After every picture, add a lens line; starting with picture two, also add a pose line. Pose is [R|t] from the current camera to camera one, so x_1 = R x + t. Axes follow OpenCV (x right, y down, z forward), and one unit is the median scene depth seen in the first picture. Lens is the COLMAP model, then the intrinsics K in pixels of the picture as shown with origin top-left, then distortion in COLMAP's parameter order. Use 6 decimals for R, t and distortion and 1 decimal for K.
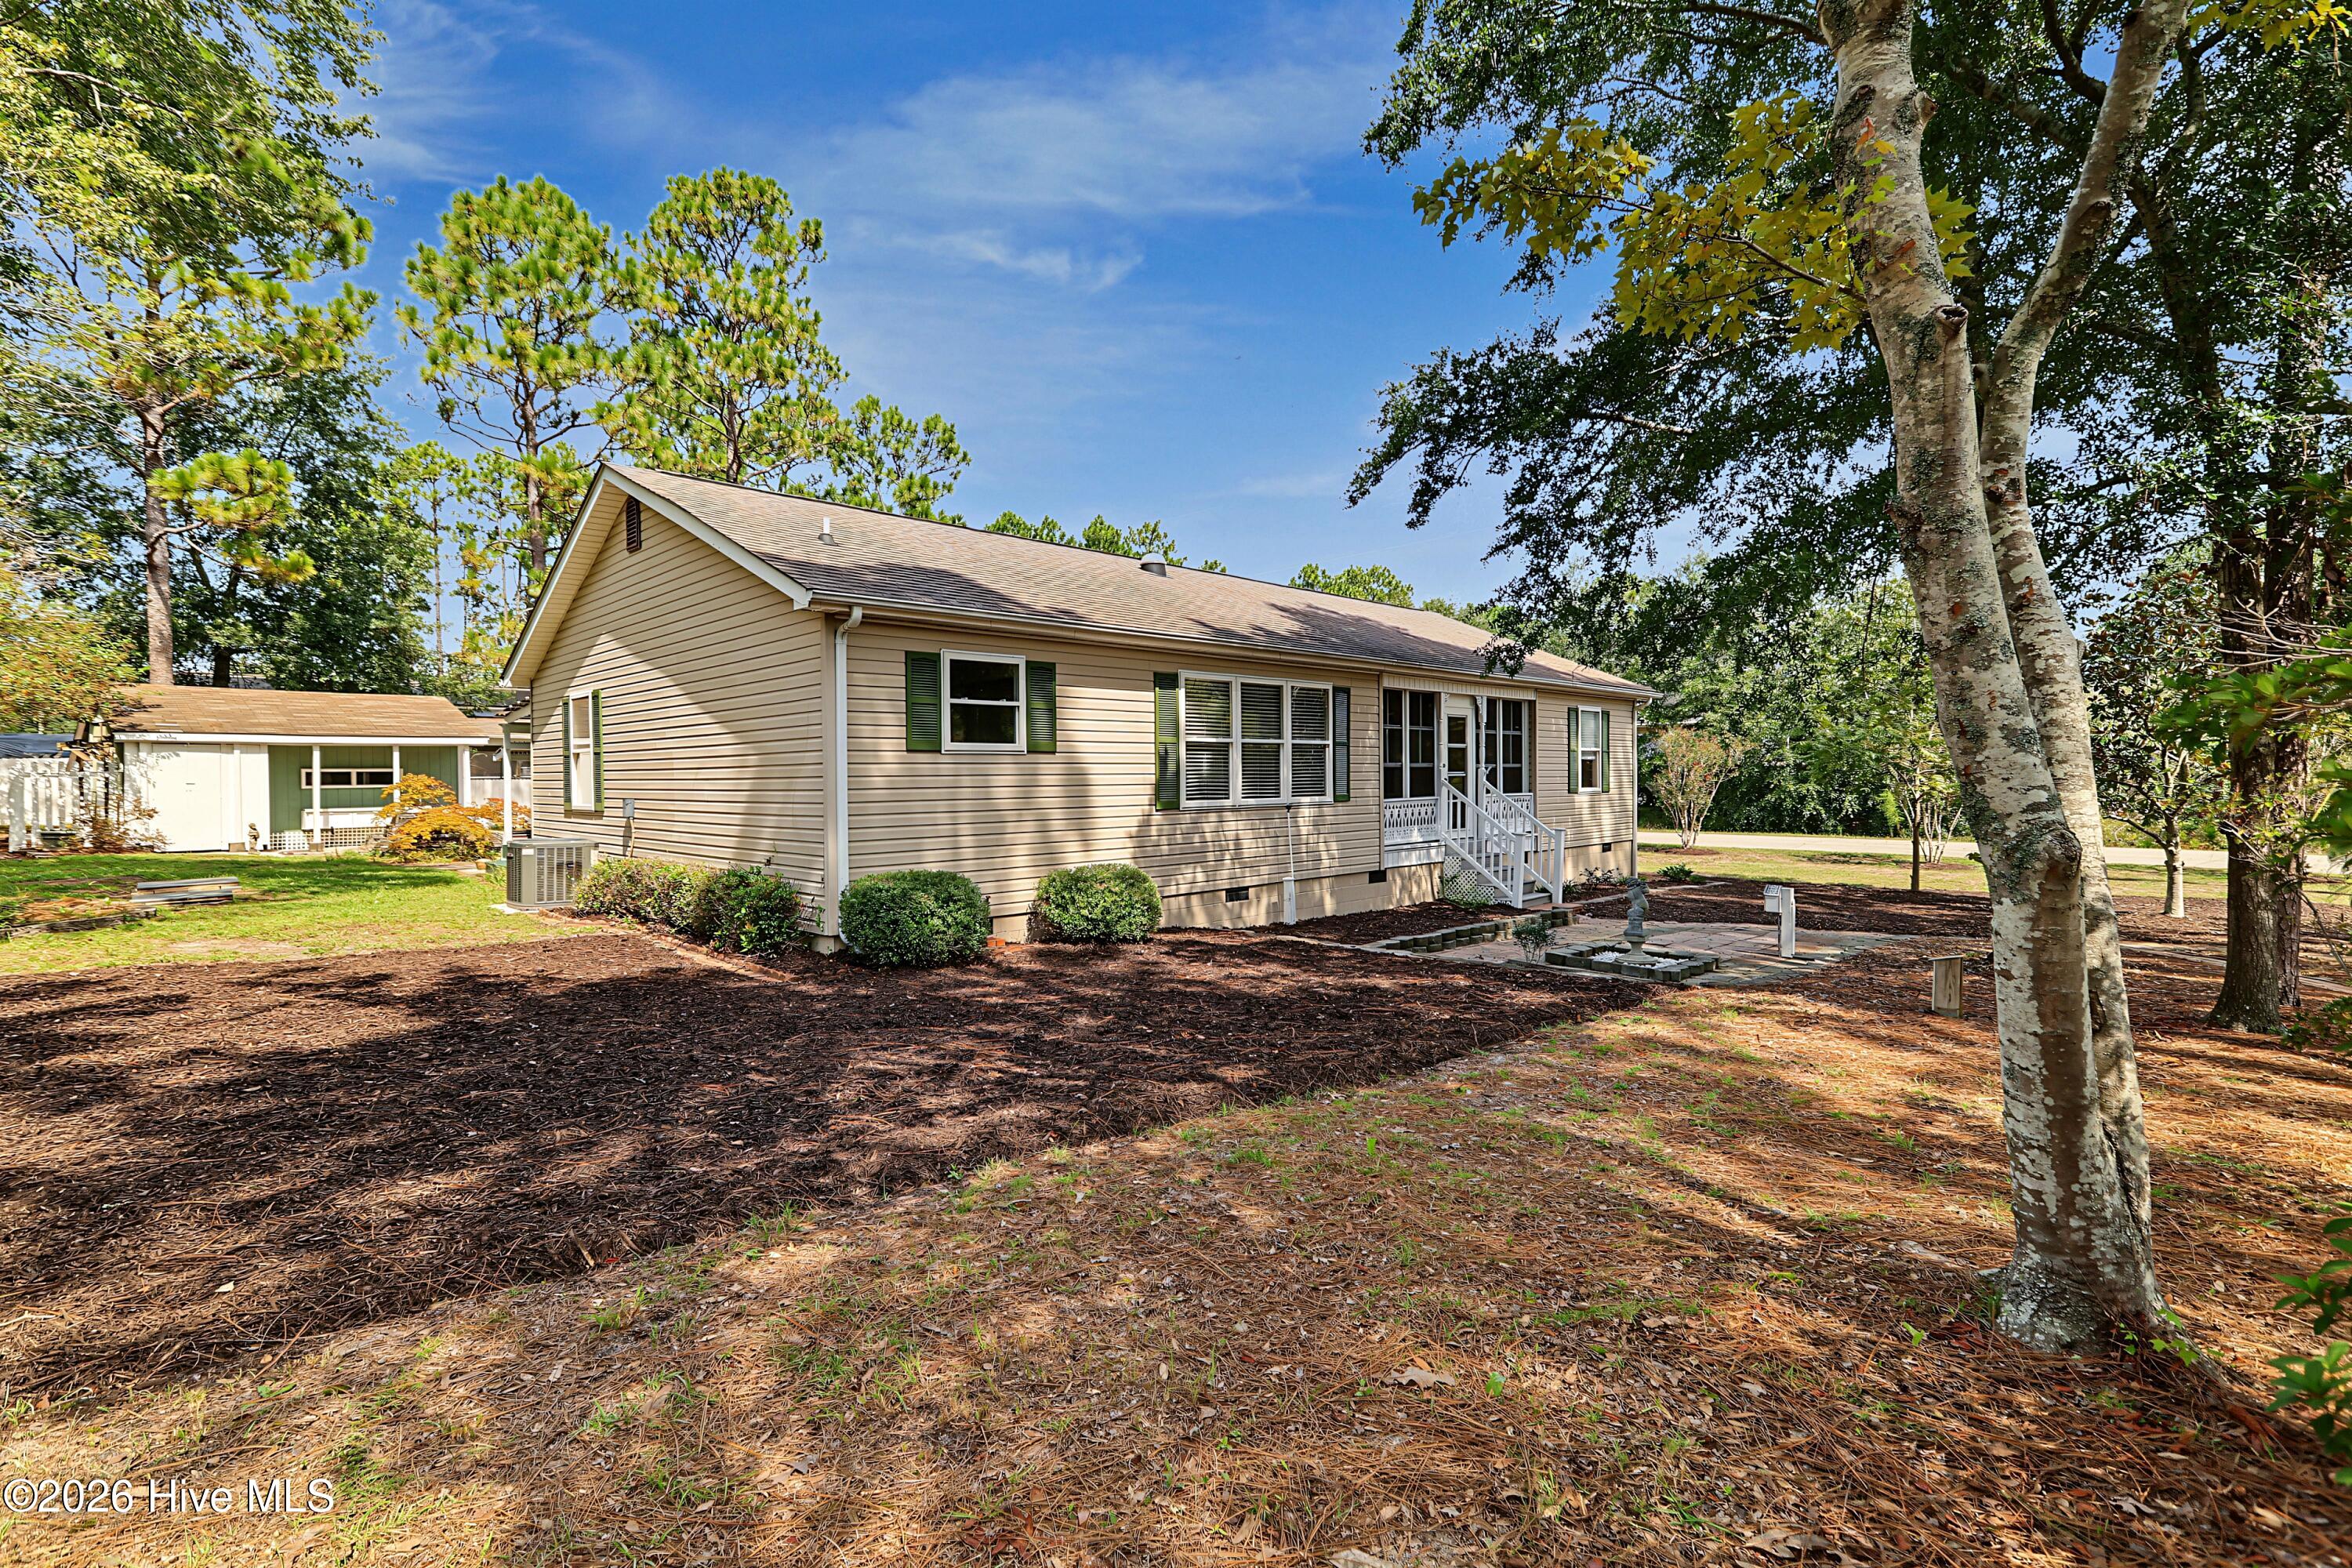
lens RADIAL K [[1085.4, 0, 1172.9], [0, 1085.4, 772.9], [0, 0, 1]] dist [-0.000505, 0.005969]
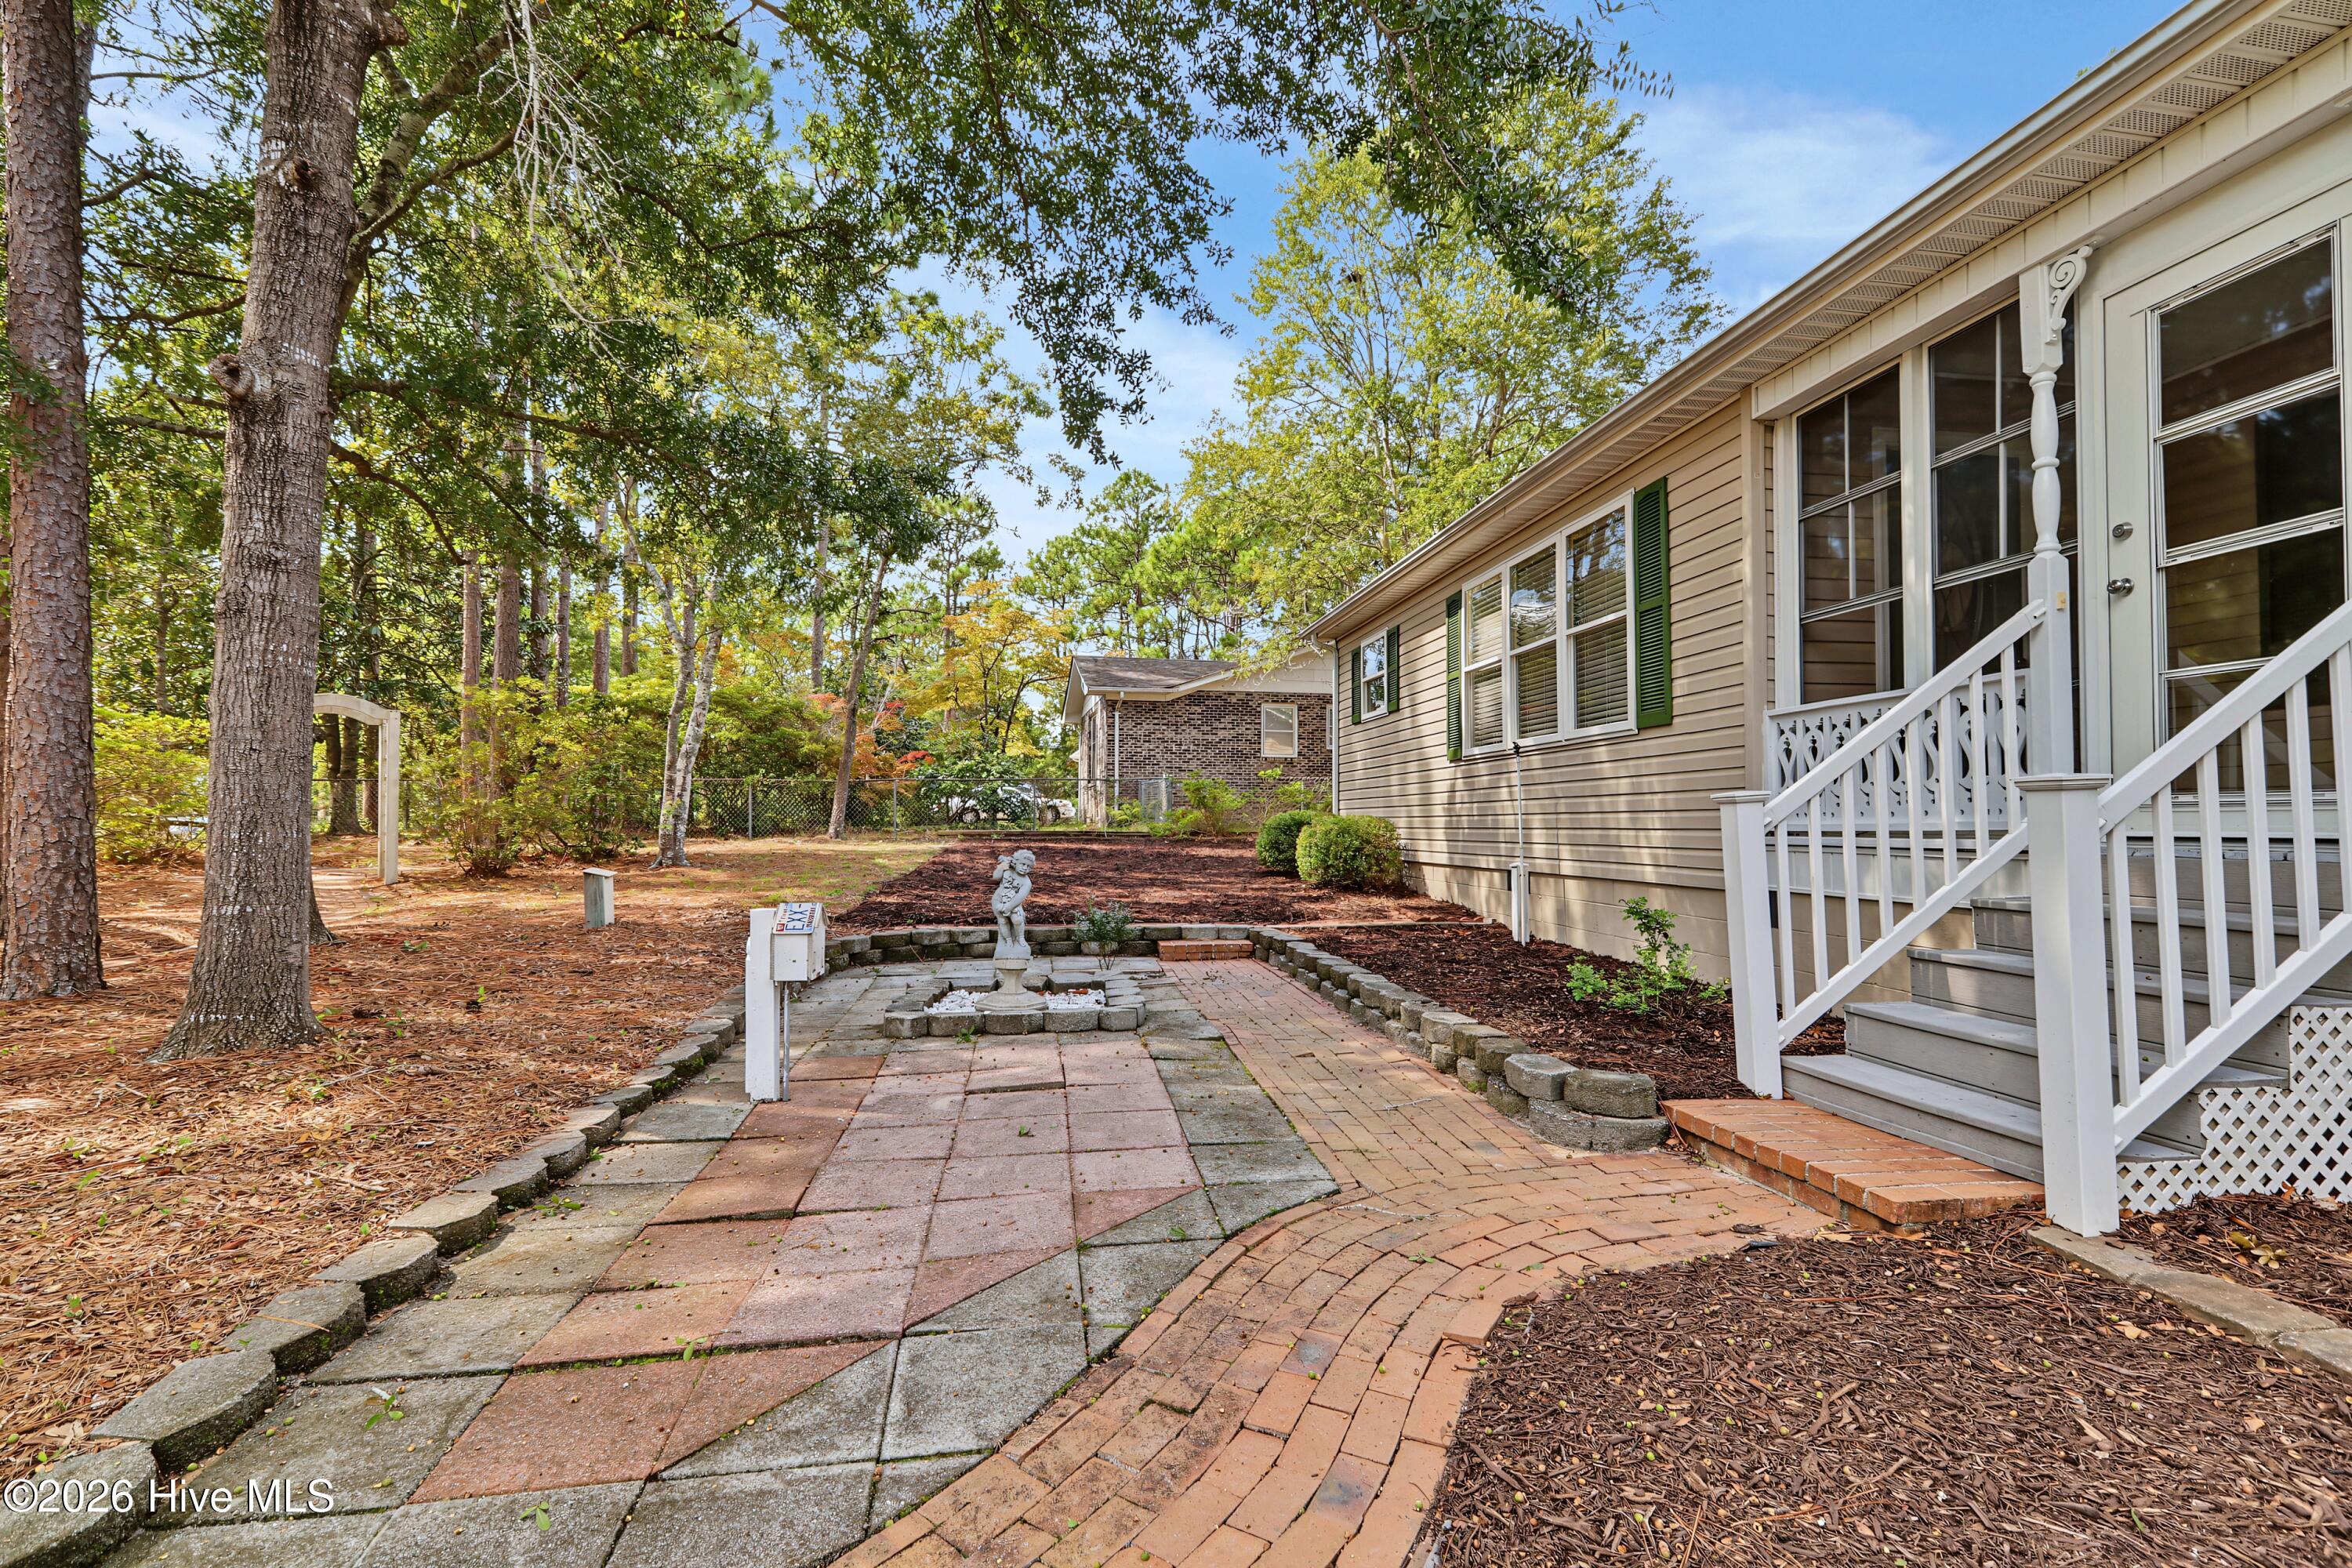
lens RADIAL K [[1085.4, 0, 1172.9], [0, 1085.4, 772.9], [0, 0, 1]] dist [-0.000505, 0.005969]
pose [[-0.602773, -0.025688, -0.797499, 0.664731], [0.010076, 0.999157, -0.039800, 0.063805], [0.797849, -0.032026, -0.602006, 1.130130]]
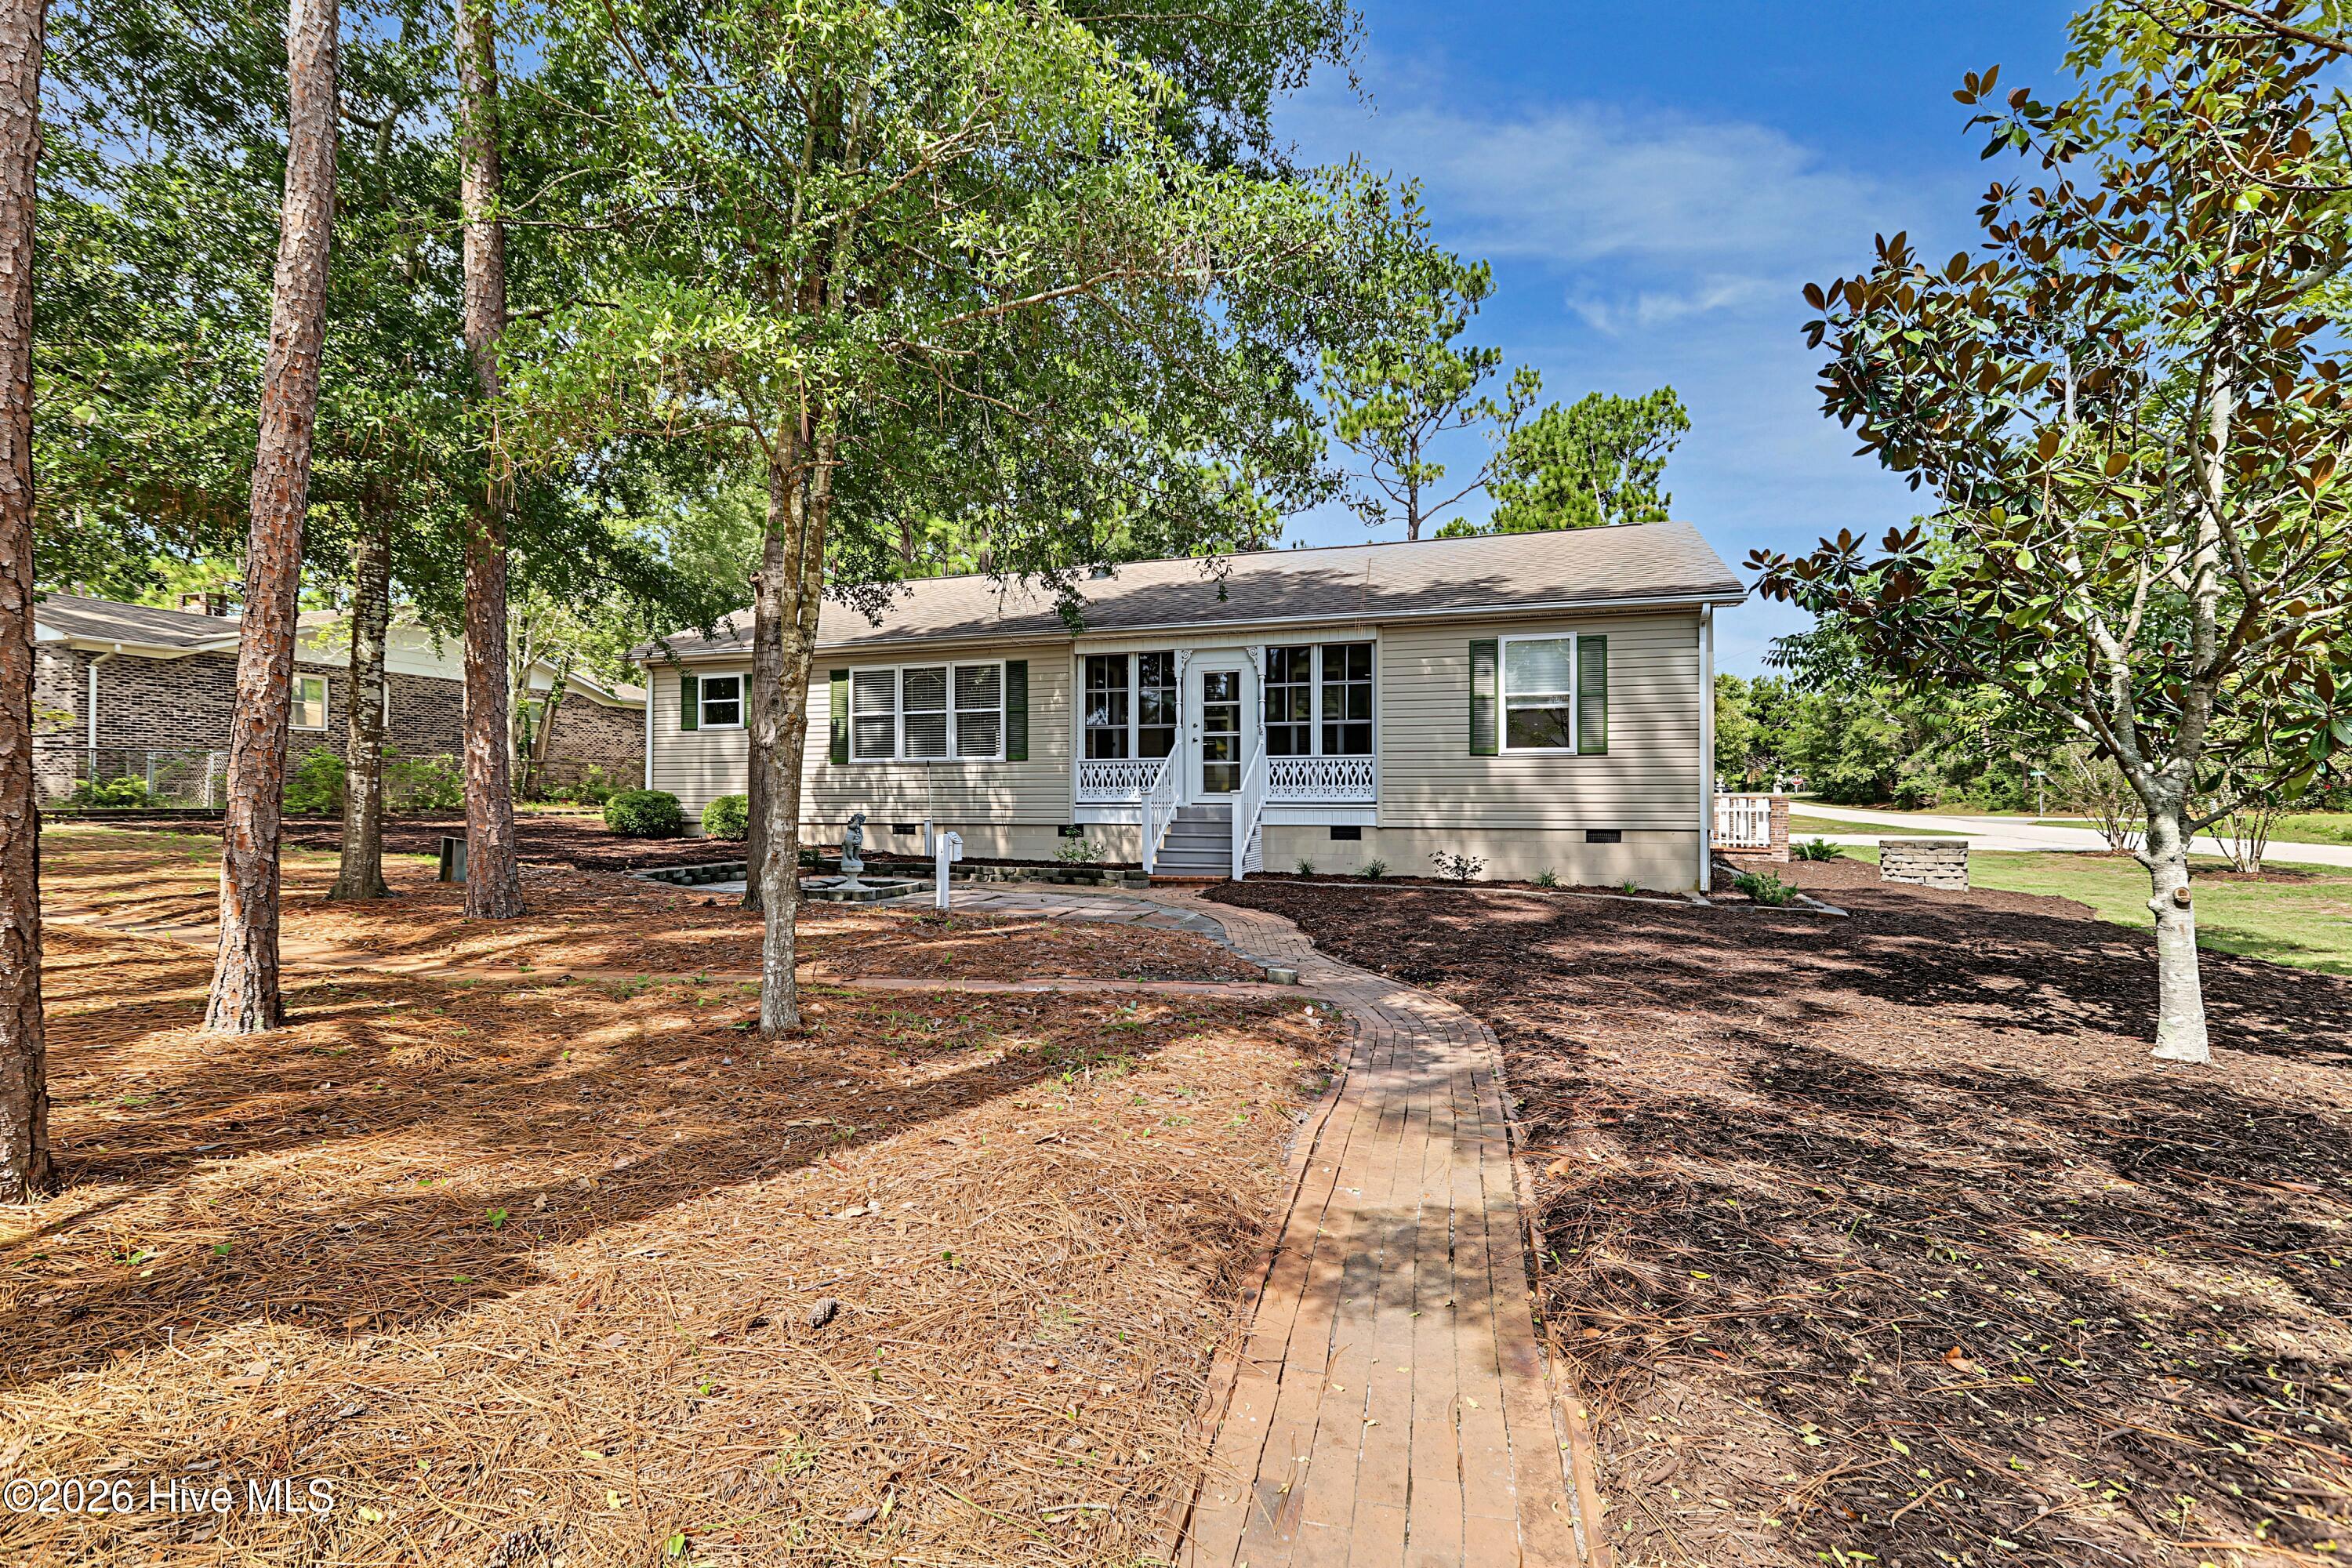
lens RADIAL K [[1085.4, 0, 1172.9], [0, 1085.4, 772.9], [0, 0, 1]] dist [-0.000505, 0.005969]
pose [[0.424610, -0.005212, -0.905361, 1.280974], [0.001537, 0.999986, -0.005036, 0.046307], [0.905375, 0.000747, 0.424612, 0.670427]]
